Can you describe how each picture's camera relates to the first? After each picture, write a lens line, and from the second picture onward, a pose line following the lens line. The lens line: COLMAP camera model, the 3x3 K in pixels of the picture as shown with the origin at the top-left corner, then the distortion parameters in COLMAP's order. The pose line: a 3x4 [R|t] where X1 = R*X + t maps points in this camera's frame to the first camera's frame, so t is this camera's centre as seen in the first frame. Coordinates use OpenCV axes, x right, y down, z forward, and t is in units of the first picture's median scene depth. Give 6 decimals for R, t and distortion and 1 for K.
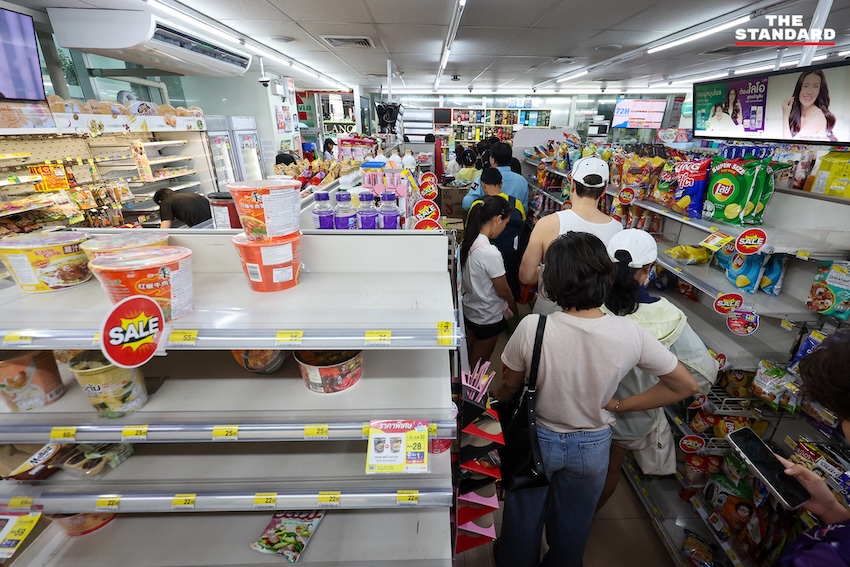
lens RADIAL K [[350.0, 0, 429.1], [0, 350.0, 265.8], [0, 0, 1]] dist [-0.000155, -0.000048]
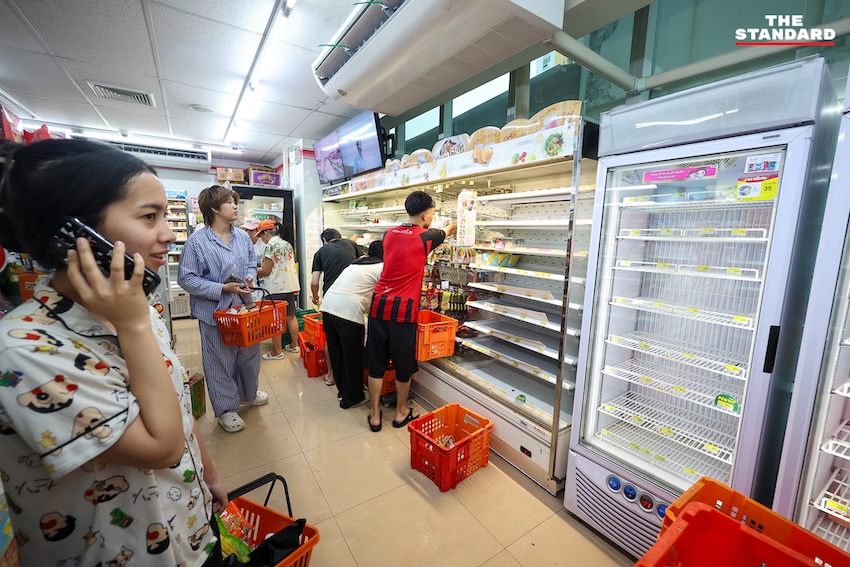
lens RADIAL K [[350.0, 0, 424.1], [0, 350.0, 282.8], [0, 0, 1]] dist [-0.000155, -0.000048]
pose [[-0.840099, 0.054283, -0.539711, -0.337181], [-0.225233, 0.870242, 0.438119, -0.475823], [0.493462, 0.489624, -0.718863, 1.521501]]
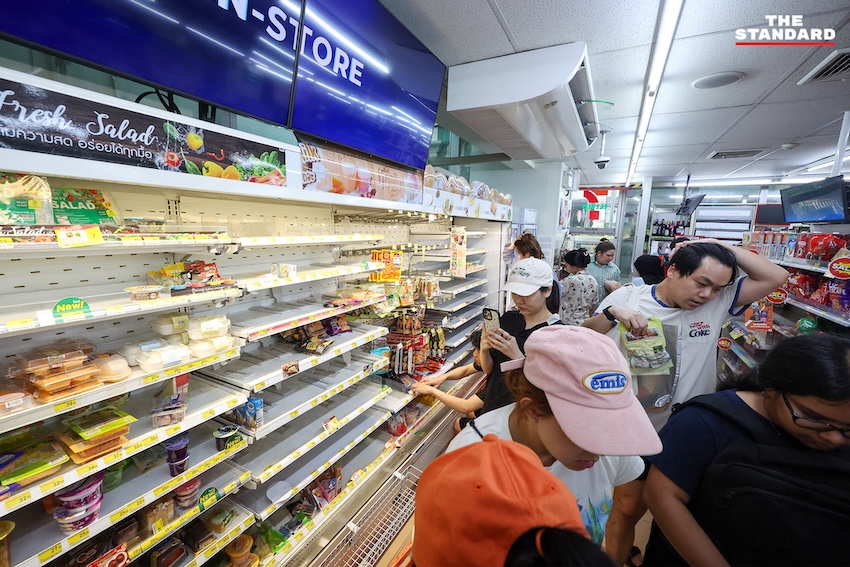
lens RADIAL K [[350.0, 0, 425.3], [0, 350.0, 284.2], [0, 0, 1]] dist [-0.000155, -0.000048]
pose [[0.864122, 0.102687, -0.492695, -0.472568], [-0.209811, 0.963340, -0.167202, -0.073954], [0.457463, 0.247855, 0.853988, 0.282259]]
